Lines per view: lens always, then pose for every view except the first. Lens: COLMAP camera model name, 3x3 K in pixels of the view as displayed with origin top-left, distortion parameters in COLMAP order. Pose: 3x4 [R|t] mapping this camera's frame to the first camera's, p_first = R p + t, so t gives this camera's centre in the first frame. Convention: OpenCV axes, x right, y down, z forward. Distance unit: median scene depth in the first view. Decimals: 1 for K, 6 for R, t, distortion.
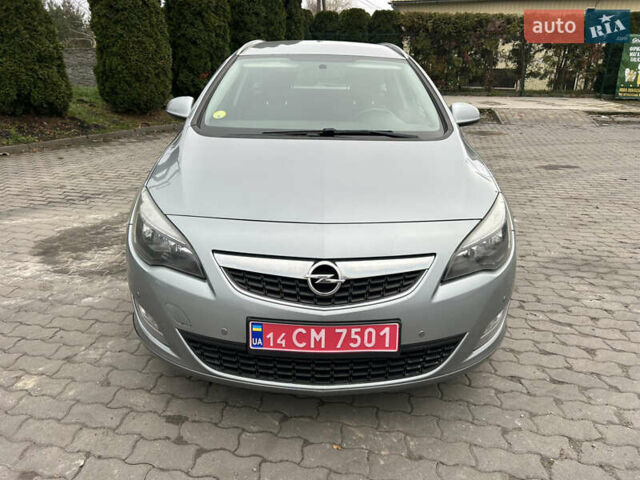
lens RADIAL K [[482.2, 0, 326.5], [0, 482.2, 239.9], [0, 0, 1]] dist [0.030968, -0.022803]
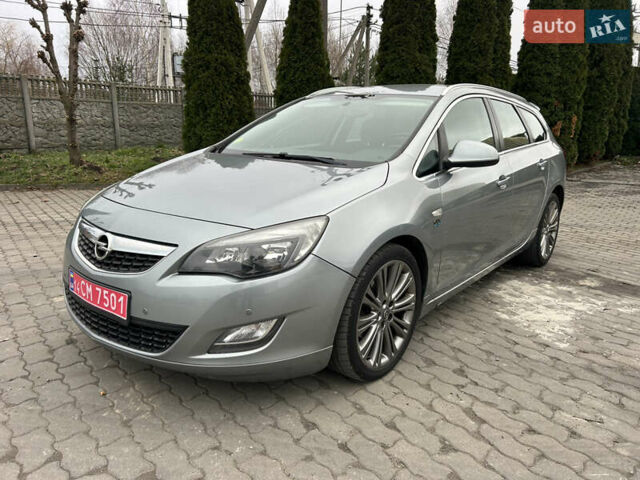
lens RADIAL K [[482.2, 0, 323.6], [0, 482.2, 239.7], [0, 0, 1]] dist [0.030968, -0.022803]
pose [[0.768346, 0.153279, -0.621409, 1.156776], [-0.231840, 0.971618, -0.046998, -0.010041], [0.596569, 0.180178, 0.782075, 0.331932]]
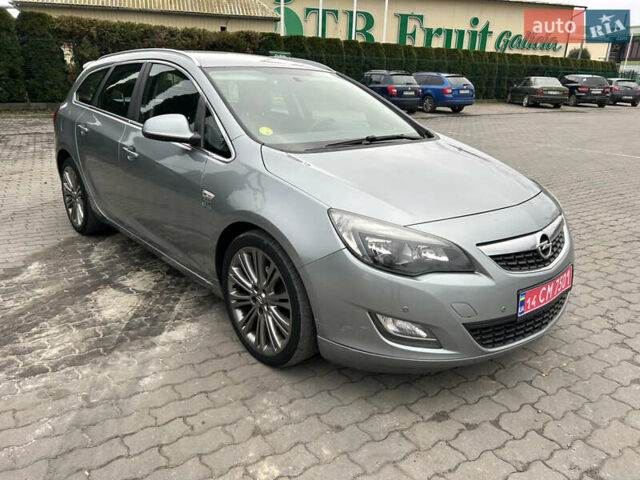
lens RADIAL K [[482.2, 0, 318.9], [0, 482.2, 239.9], [0, 0, 1]] dist [0.030968, -0.022803]
pose [[0.748325, -0.207674, 0.629985, -1.200733], [0.218802, 0.973853, 0.061126, -0.136310], [-0.626207, 0.092100, 0.774198, 0.352449]]
